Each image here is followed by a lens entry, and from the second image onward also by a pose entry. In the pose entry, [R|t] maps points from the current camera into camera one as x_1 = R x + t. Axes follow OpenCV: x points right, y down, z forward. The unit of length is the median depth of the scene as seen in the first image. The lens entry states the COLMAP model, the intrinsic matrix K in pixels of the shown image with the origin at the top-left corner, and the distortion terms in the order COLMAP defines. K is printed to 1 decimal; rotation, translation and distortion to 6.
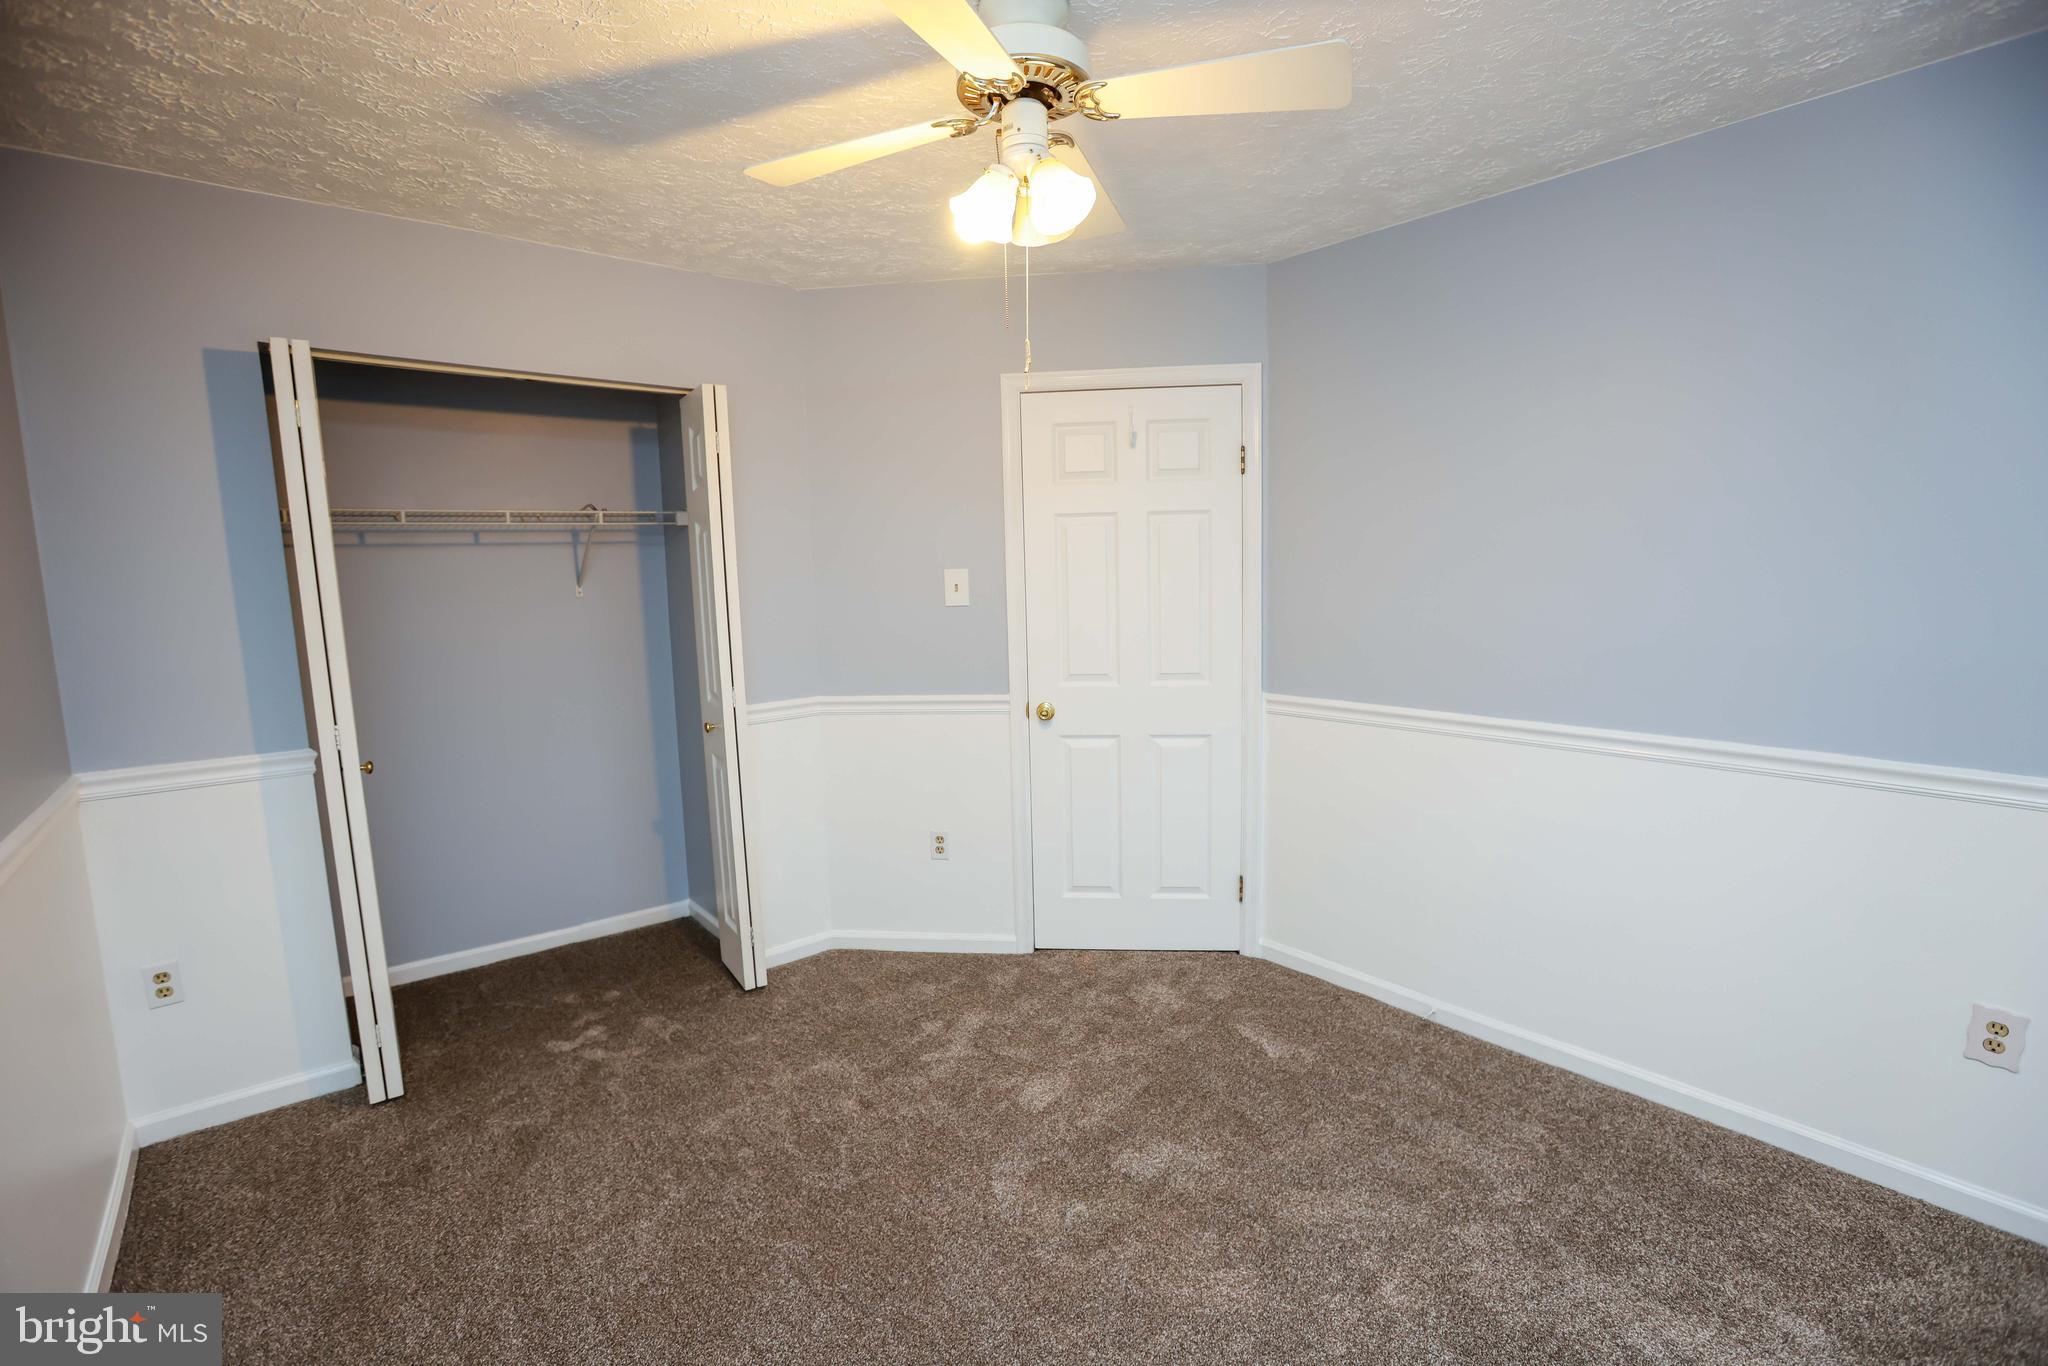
lens RADIAL K [[923.3, 0, 1032.9], [0, 923.3, 684.0], [0, 0, 1]] dist [-0.054193, 0.017991]
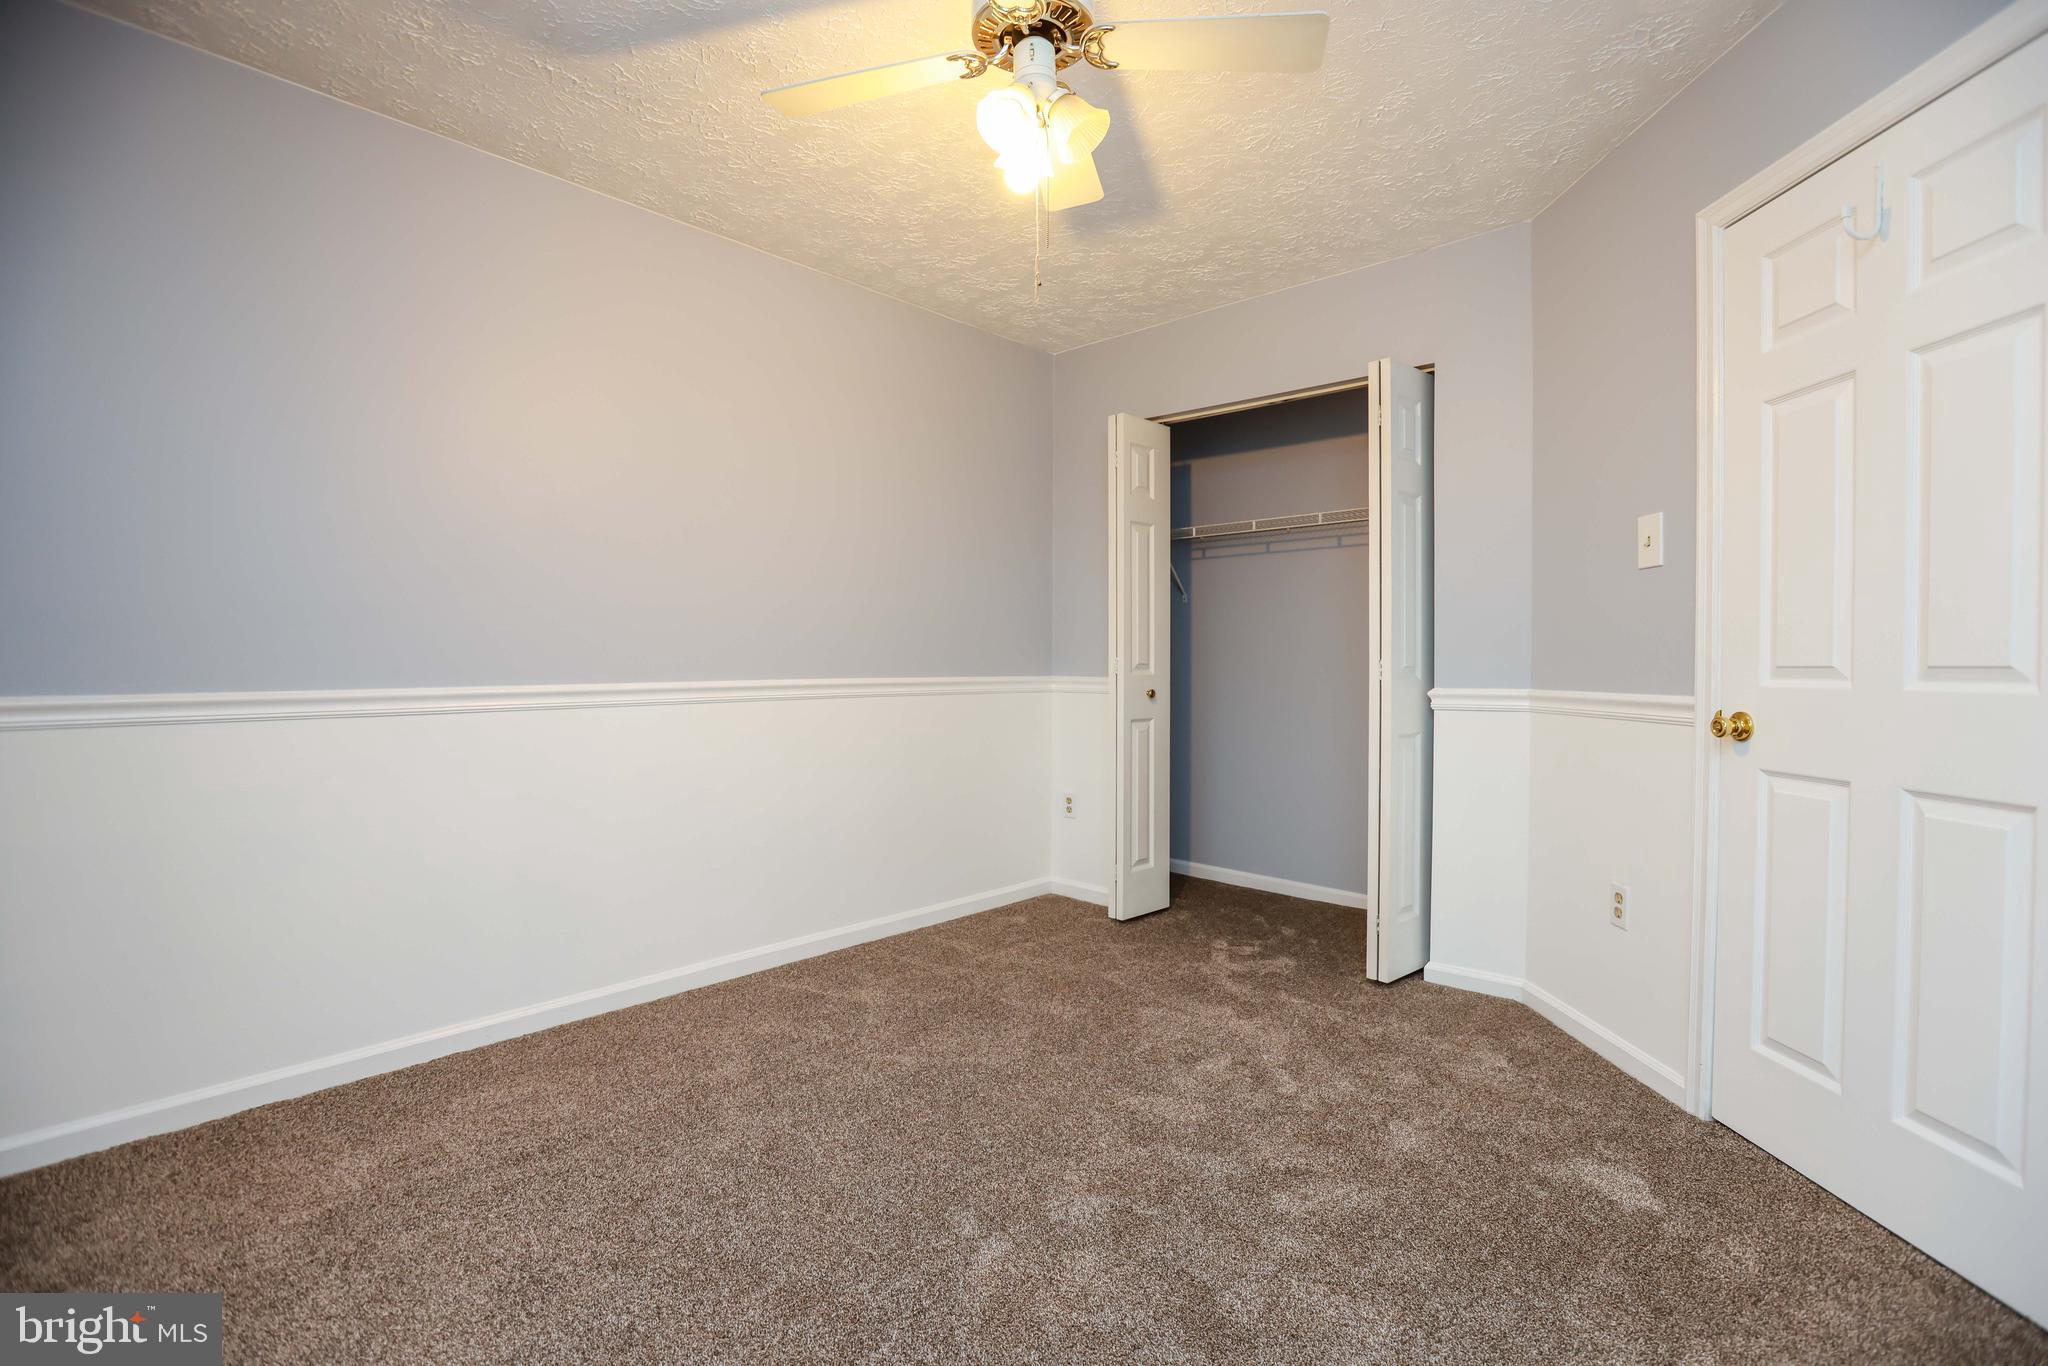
lens RADIAL K [[923.3, 0, 1032.9], [0, 923.3, 684.0], [0, 0, 1]] dist [-0.054193, 0.017991]
pose [[0.135775, 0.043691, -0.989776, 0.538800], [-0.132550, 0.990847, 0.025555, 0.048685], [0.981833, 0.127725, 0.140324, 0.455497]]
